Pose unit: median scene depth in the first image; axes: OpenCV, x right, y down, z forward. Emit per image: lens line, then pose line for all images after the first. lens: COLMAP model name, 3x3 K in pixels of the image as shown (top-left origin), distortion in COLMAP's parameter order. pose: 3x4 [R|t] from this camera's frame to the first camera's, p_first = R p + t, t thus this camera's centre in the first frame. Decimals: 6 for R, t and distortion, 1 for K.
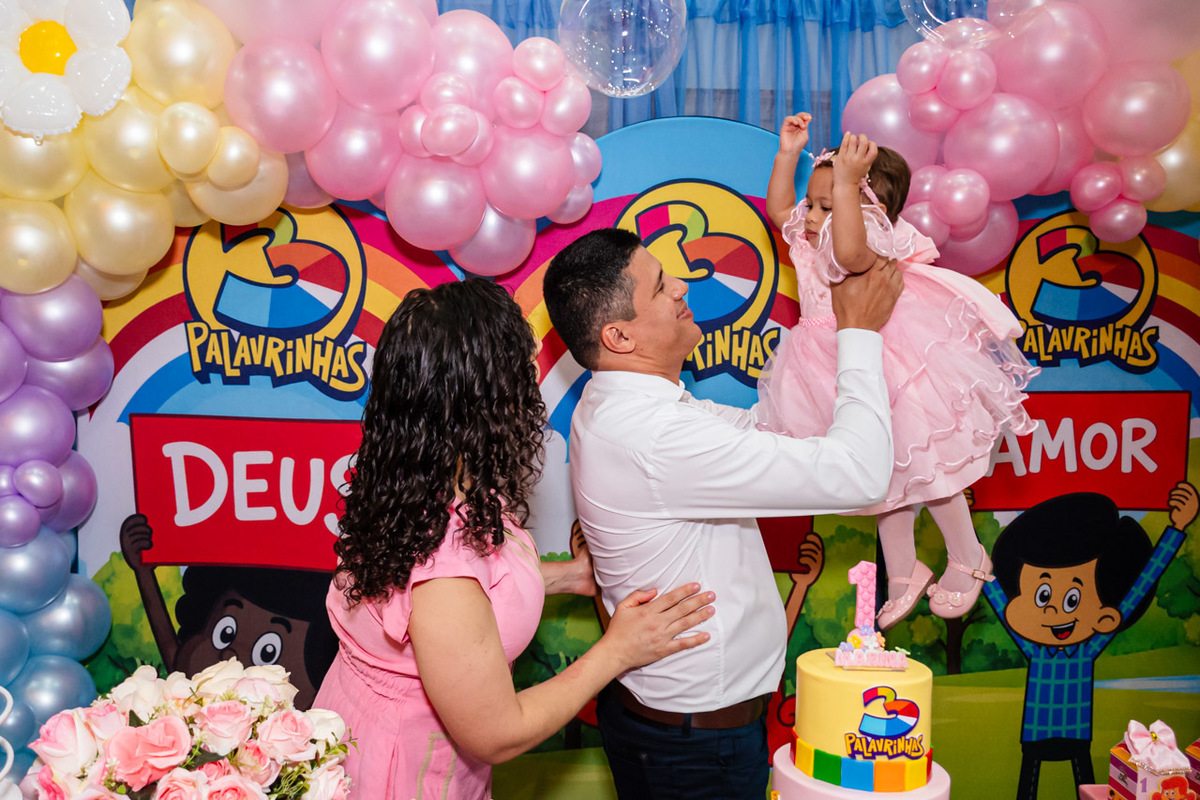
lens RADIAL K [[1039.4, 0, 515.8], [0, 1039.4, 409.0], [0, 0, 1]] dist [-0.018064, -0.006940]
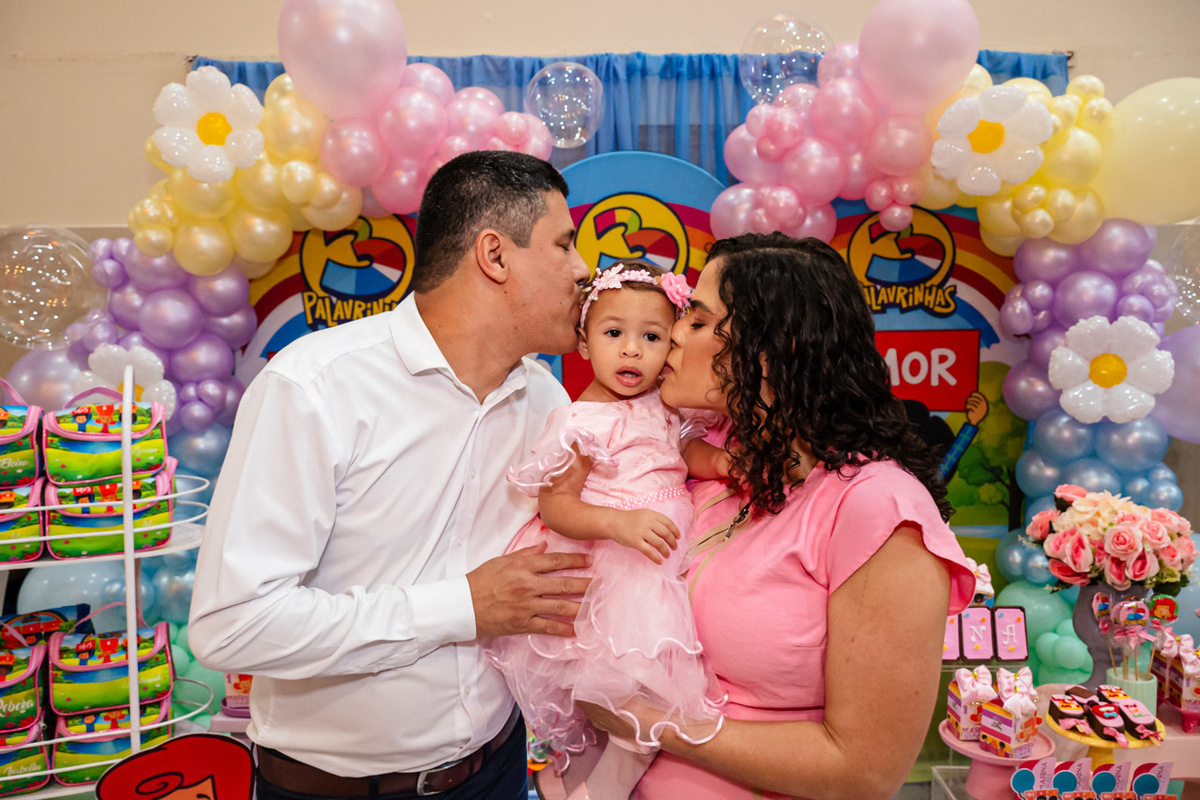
lens RADIAL K [[986.0, 0, 575.8], [0, 986.0, 388.8], [0, 0, 1]] dist [-0.025544, -0.006177]
pose [[0.998202, -0.008652, -0.059318, 0.172628], [0.009960, 0.999713, 0.021806, 0.031911], [0.059112, -0.022357, 0.998001, -0.437043]]
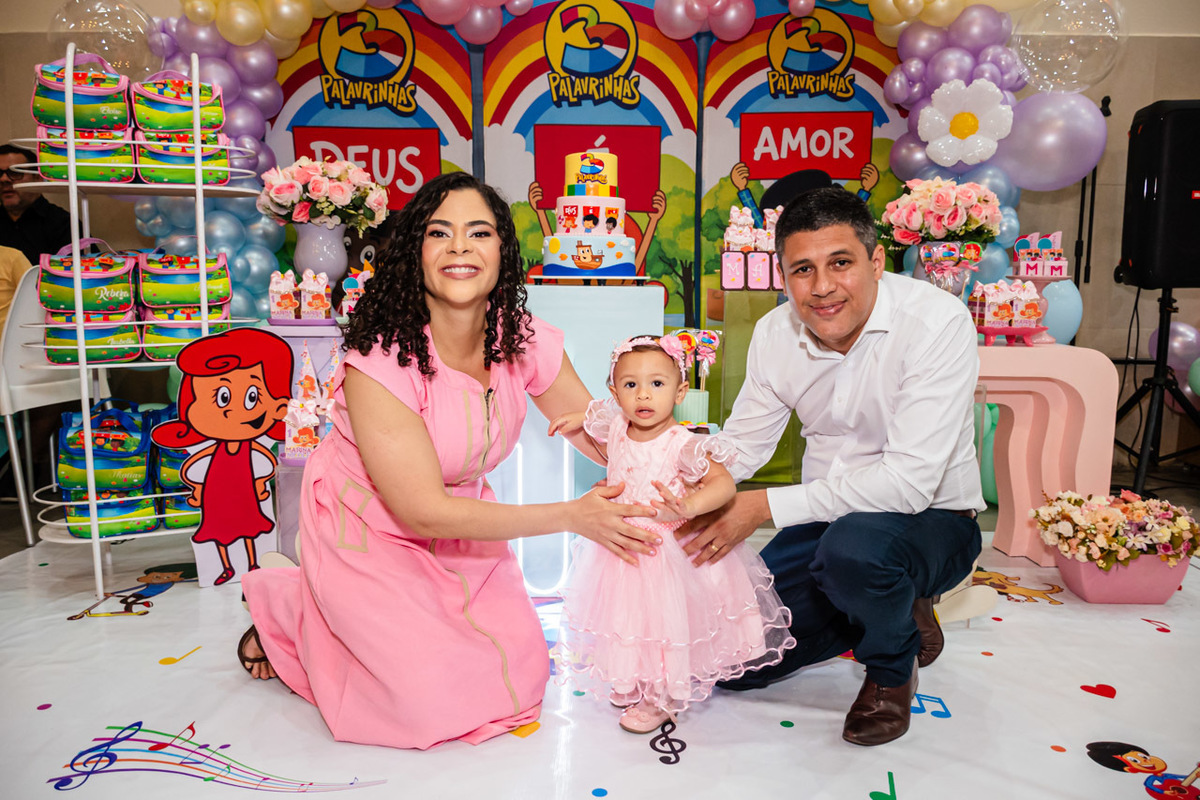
lens RADIAL K [[919.8, 0, 587.5], [0, 919.8, 404.8], [0, 0, 1]] dist [-0.025051, 0.003436]
pose [[0.999216, 0.002107, -0.039545, 0.229918], [0.001893, 0.994902, 0.100828, 0.341961], [0.039556, -0.100824, 0.994118, -0.684188]]
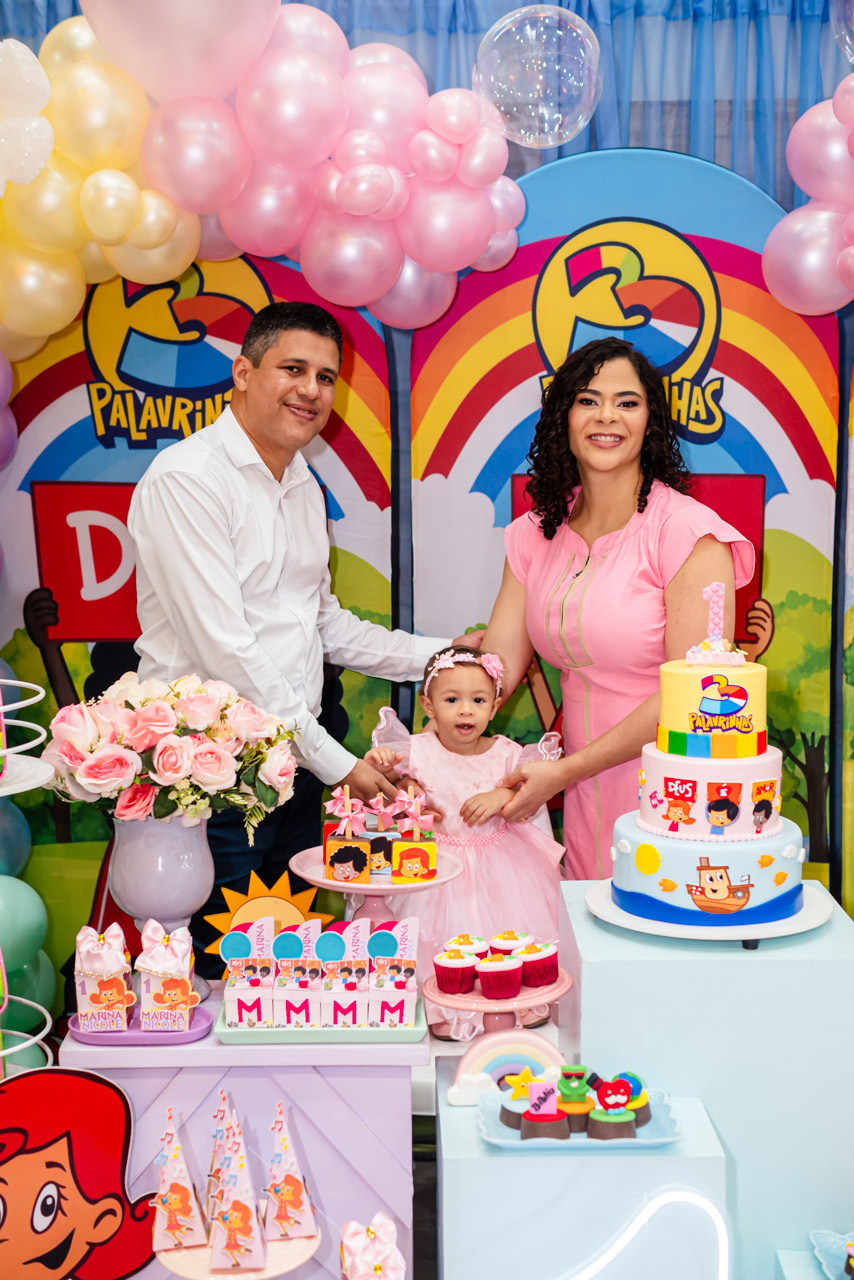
lens RADIAL K [[1748.6, 0, 412.0], [0, 1748.6, 641.5], [0, 0, 1]] dist [0.046668, 0.000000]
pose [[0.999253, -0.012130, -0.036692, 0.031851], [0.015072, 0.996600, 0.081005, 0.025500], [0.035585, -0.081497, 0.996038, -0.591403]]
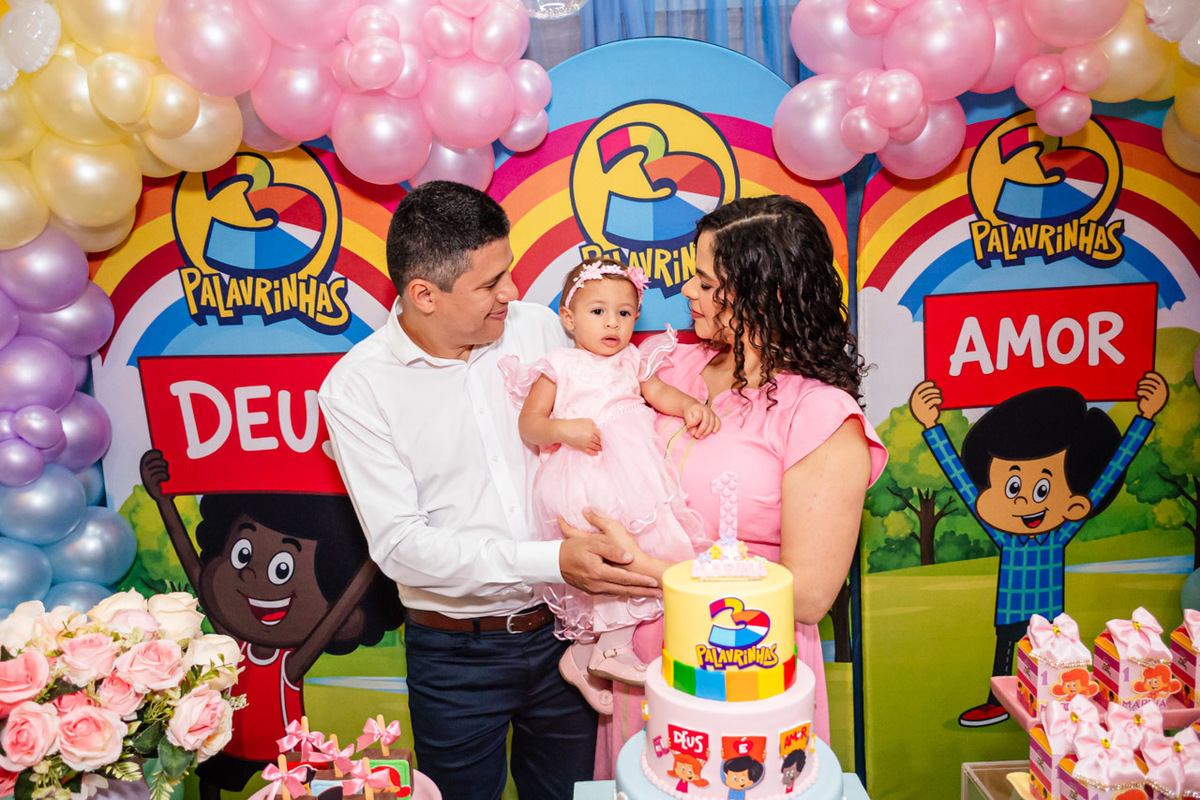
lens RADIAL K [[919.8, 0, 593.2], [0, 919.8, 407.5], [0, 0, 1]] dist [-0.025051, 0.003436]
pose [[0.997611, -0.048104, -0.049588, 0.143920], [0.051889, 0.995595, 0.078094, 0.006954], [0.045612, -0.080480, 0.995712, 0.072749]]
